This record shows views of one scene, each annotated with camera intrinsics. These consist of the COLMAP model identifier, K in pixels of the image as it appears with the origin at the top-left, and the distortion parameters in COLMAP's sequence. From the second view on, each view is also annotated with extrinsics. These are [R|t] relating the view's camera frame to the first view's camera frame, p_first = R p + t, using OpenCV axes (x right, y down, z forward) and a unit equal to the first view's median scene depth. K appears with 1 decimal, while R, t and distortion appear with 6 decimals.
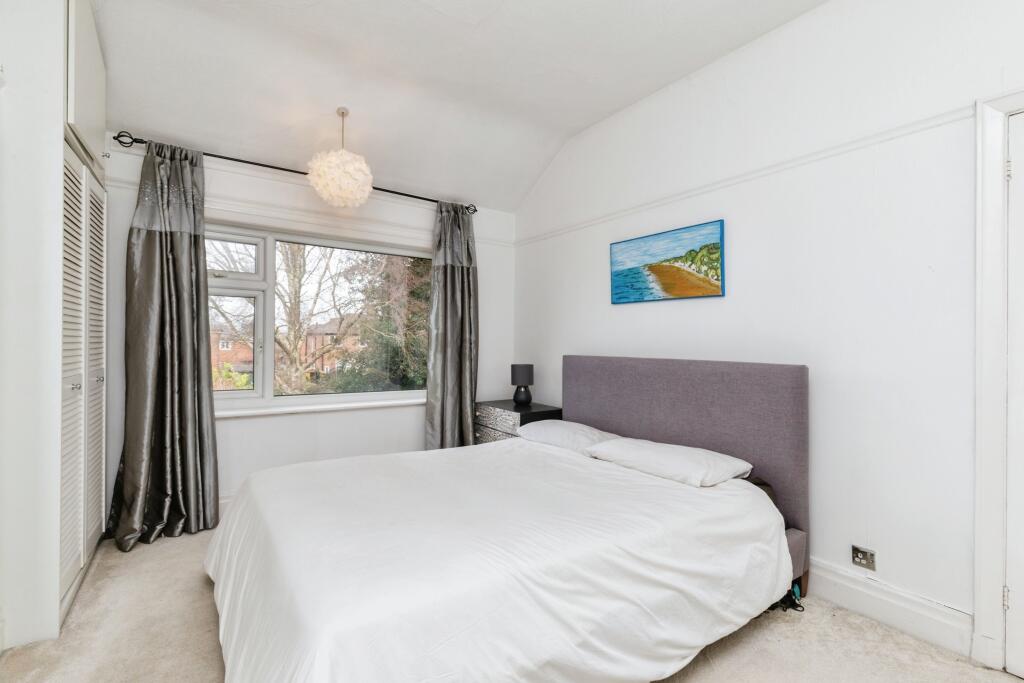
lens RADIAL K [[470.9, 0, 509.5], [0, 470.9, 342.3], [0, 0, 1]] dist [0.000418, -0.000115]
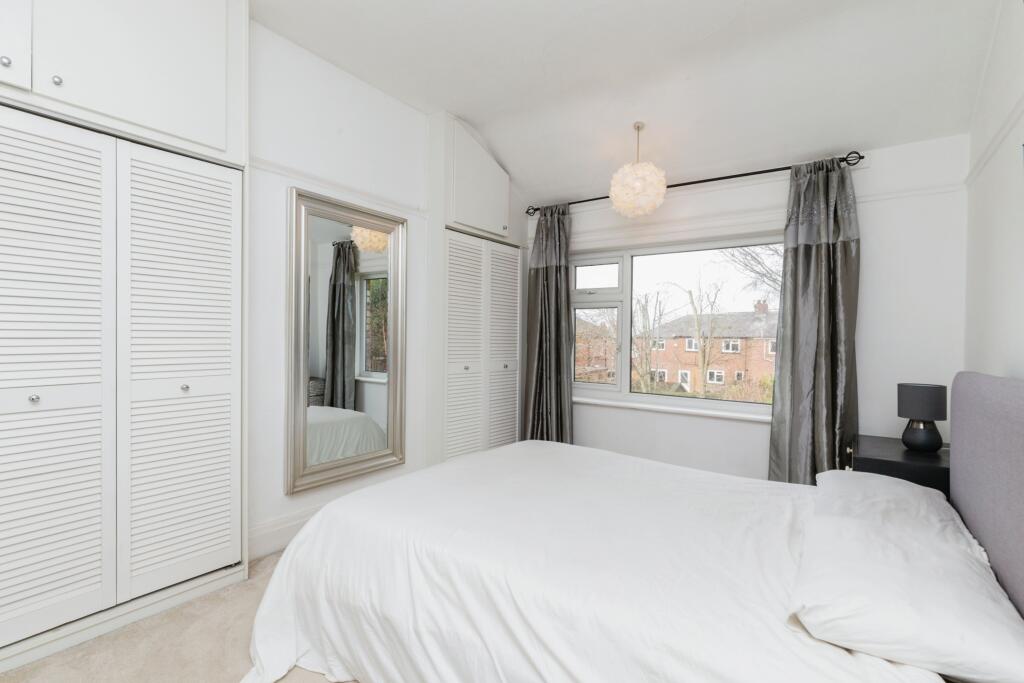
lens RADIAL K [[470.9, 0, 509.5], [0, 470.9, 342.3], [0, 0, 1]] dist [0.000418, -0.000115]
pose [[0.341478, -0.000786, -0.939889, 0.534941], [-0.016080, 0.999848, -0.006678, 0.006231], [0.939752, 0.017394, 0.341413, 0.373144]]
